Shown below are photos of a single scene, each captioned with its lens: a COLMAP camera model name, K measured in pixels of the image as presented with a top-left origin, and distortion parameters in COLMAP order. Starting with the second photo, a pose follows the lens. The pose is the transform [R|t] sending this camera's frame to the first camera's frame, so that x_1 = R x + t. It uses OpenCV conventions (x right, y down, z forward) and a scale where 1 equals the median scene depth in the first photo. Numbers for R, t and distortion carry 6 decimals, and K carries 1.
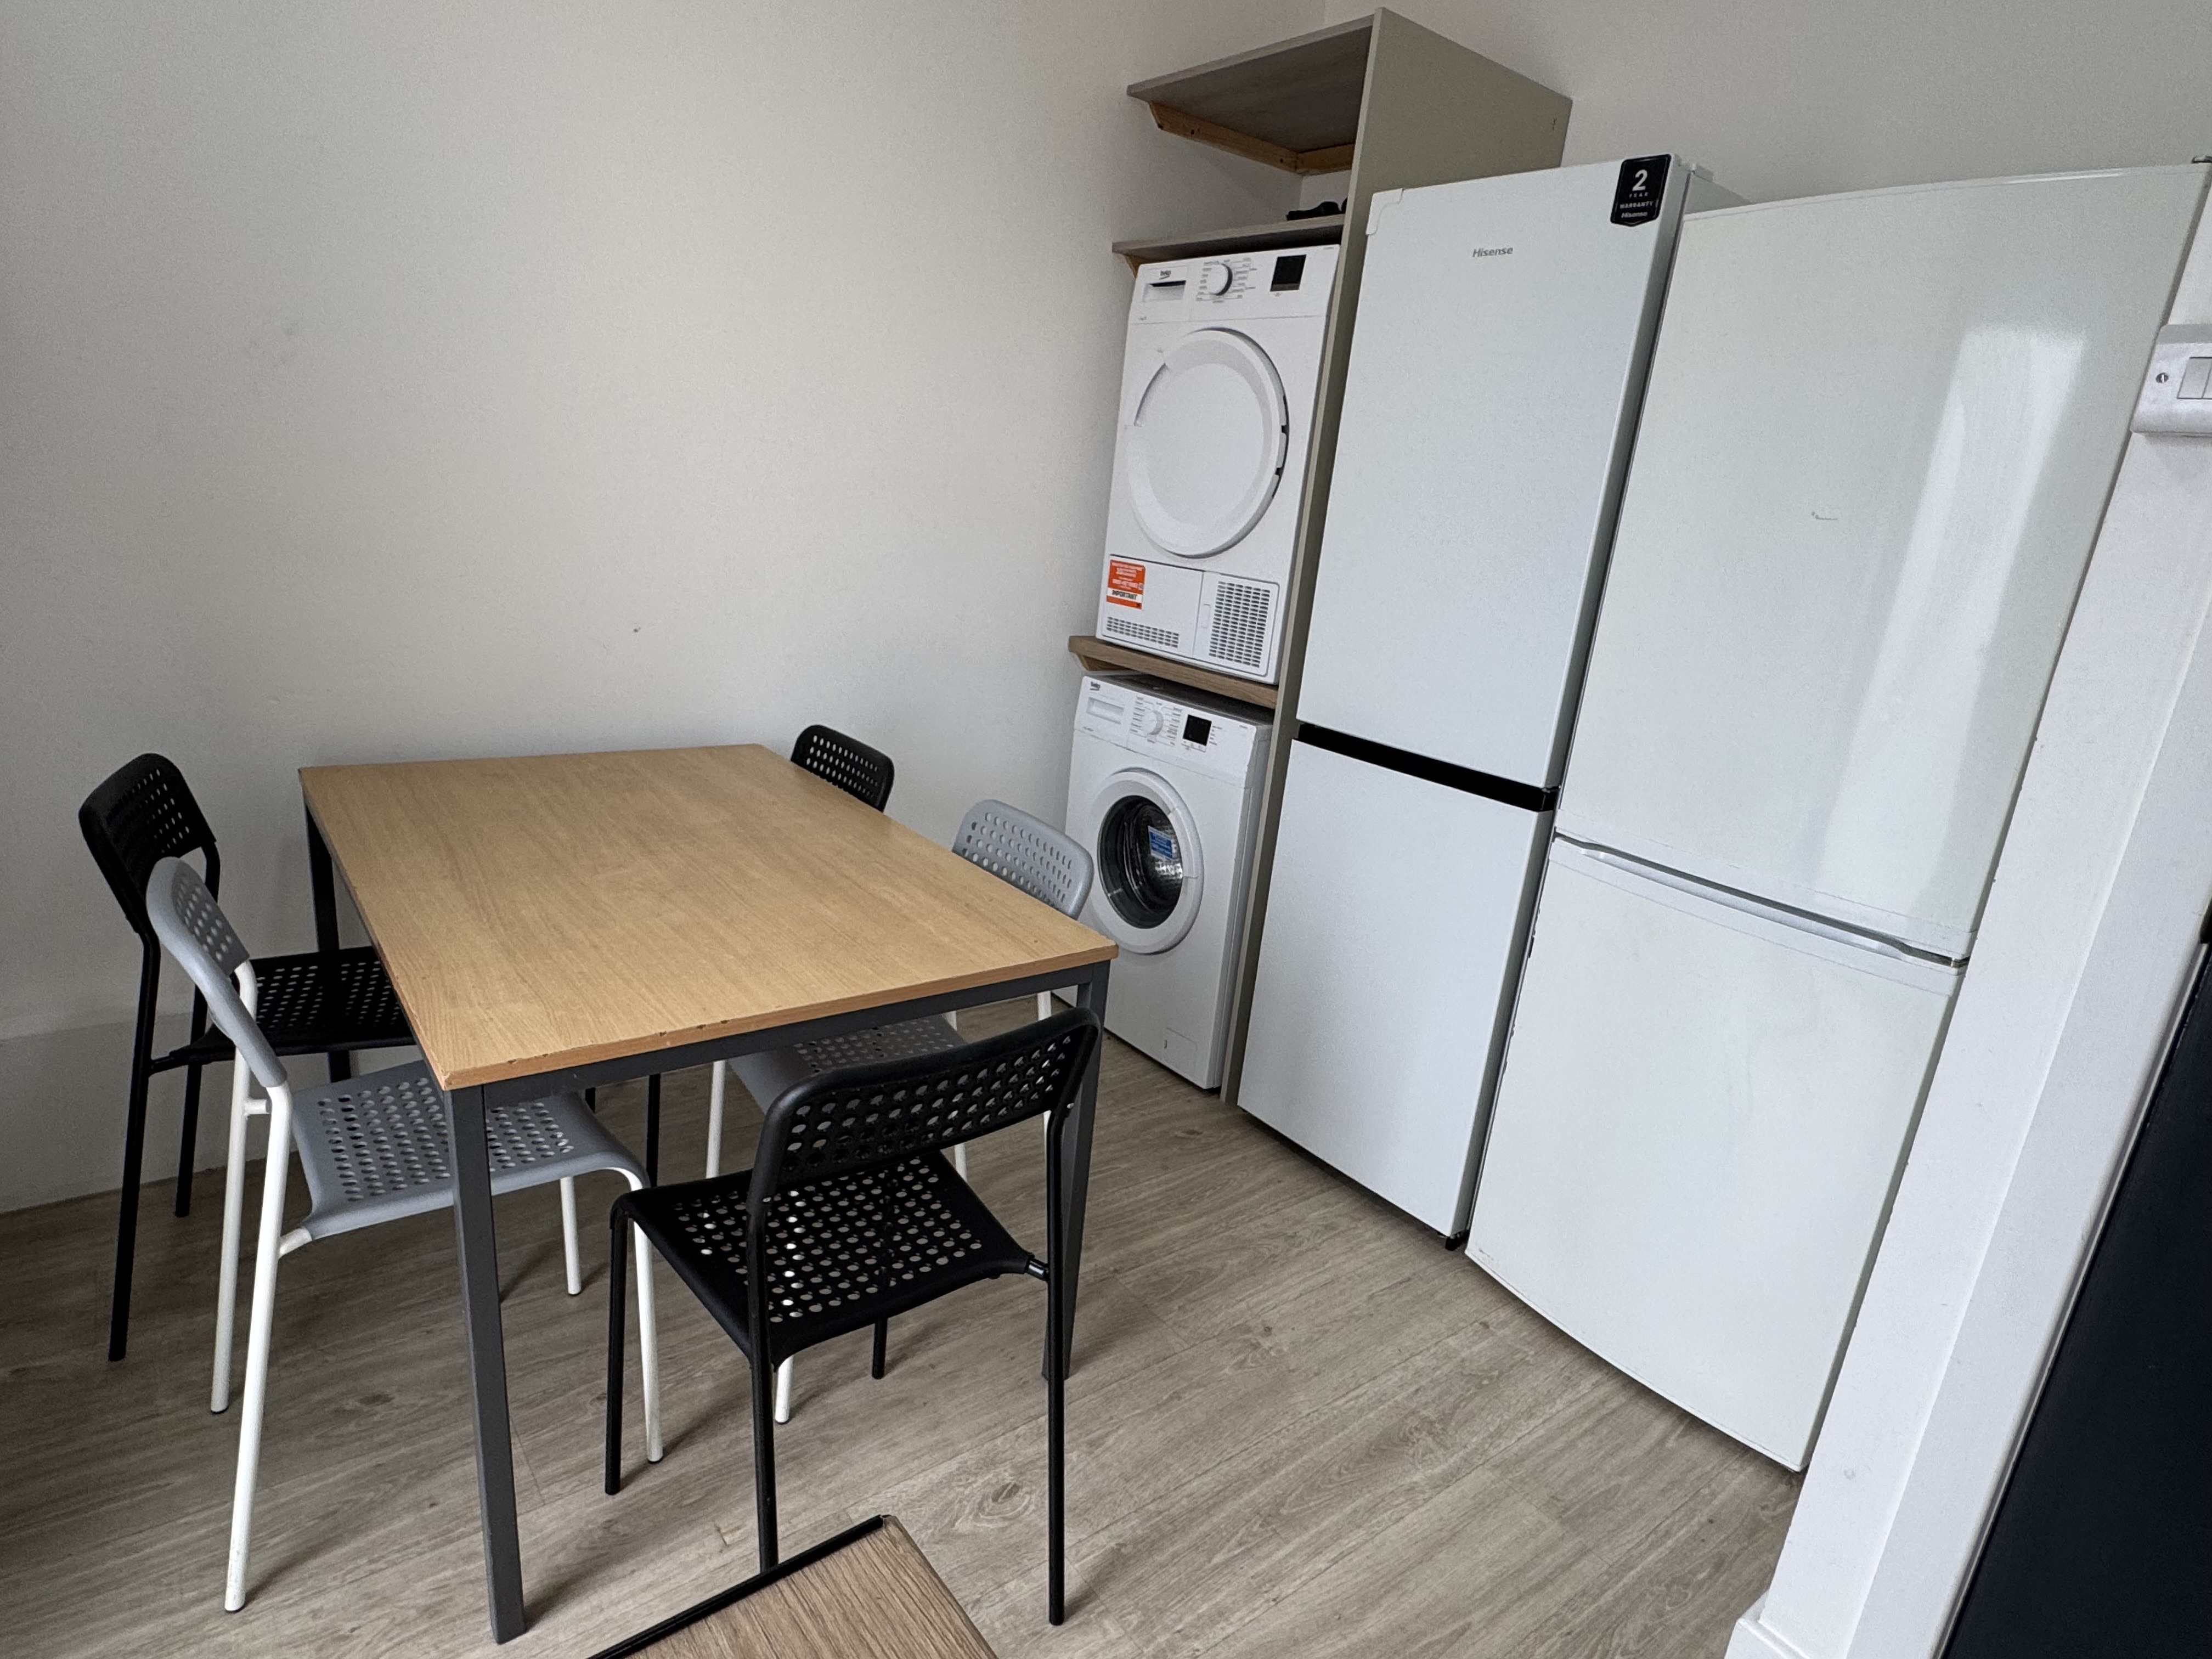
lens RADIAL K [[1227.5, 0, 1106.0], [0, 1227.5, 829.5], [0, 0, 1]] dist [0.000091, 0.000312]
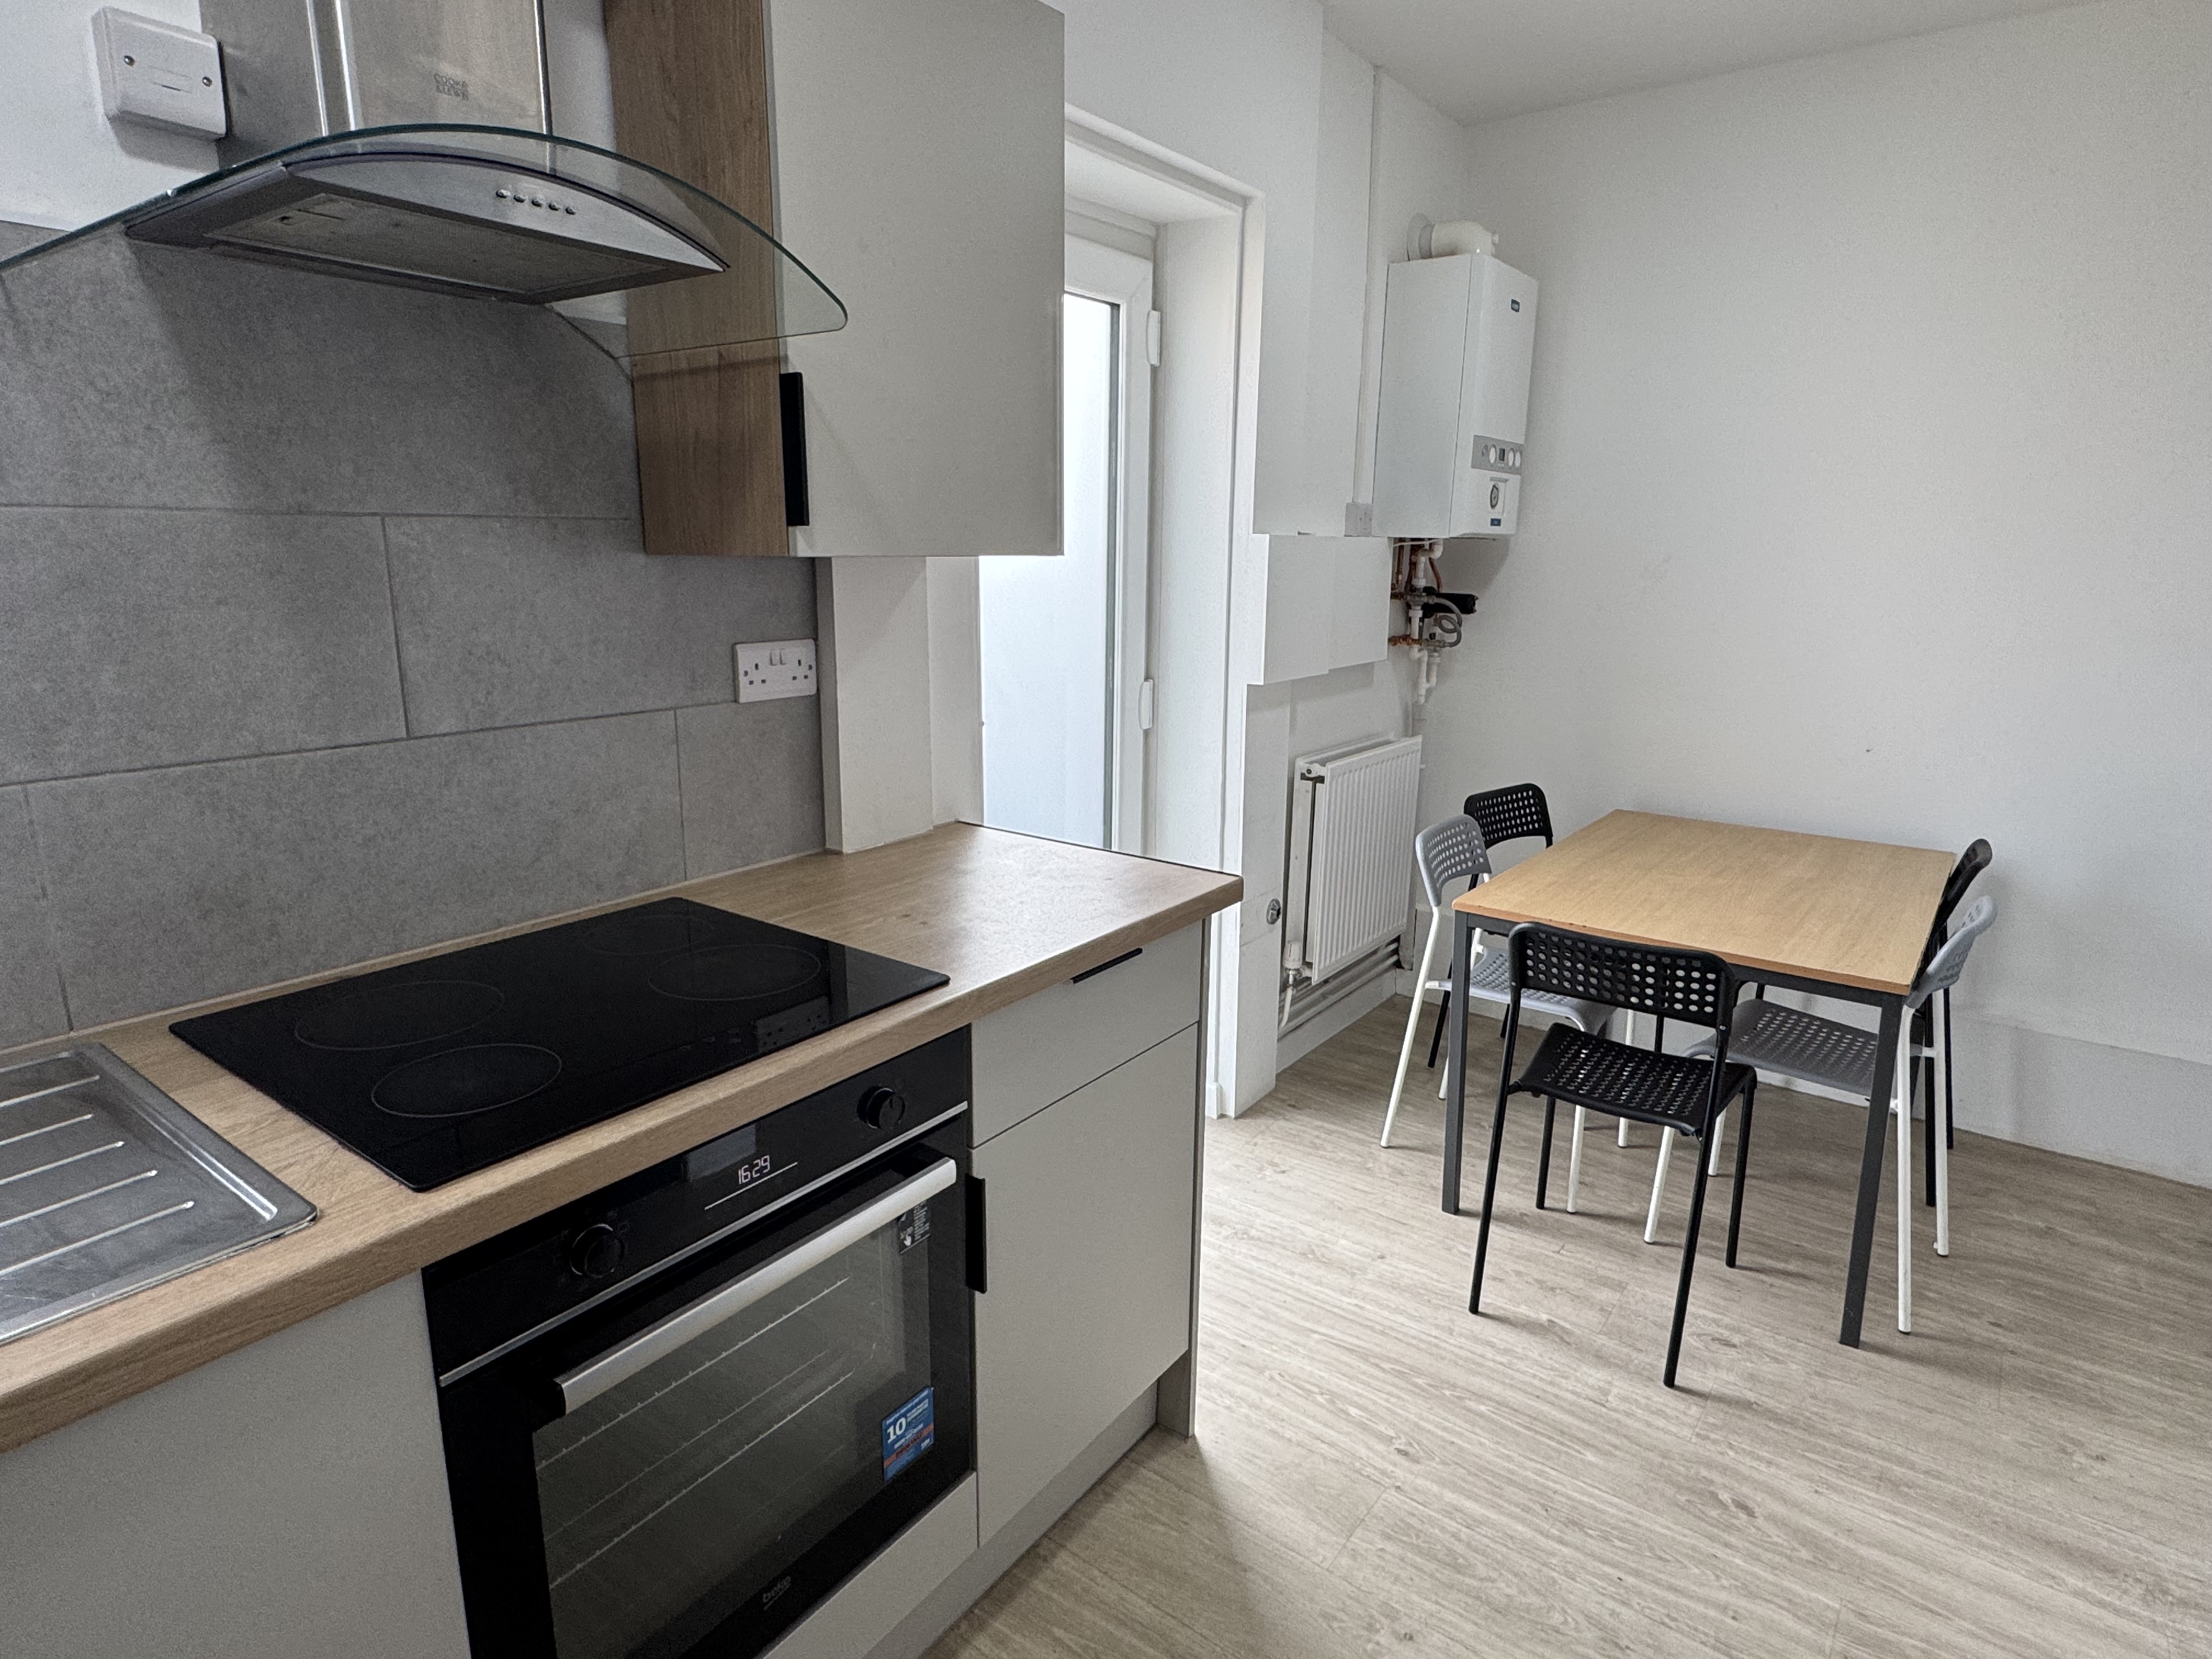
lens RADIAL K [[1227.5, 0, 1106.0], [0, 1227.5, 829.5], [0, 0, 1]] dist [0.000091, 0.000312]
pose [[0.263584, 0.129647, -0.955885, 0.956710], [-0.244942, 0.967445, 0.063673, 0.055712], [0.933020, 0.217353, 0.286759, -0.183601]]
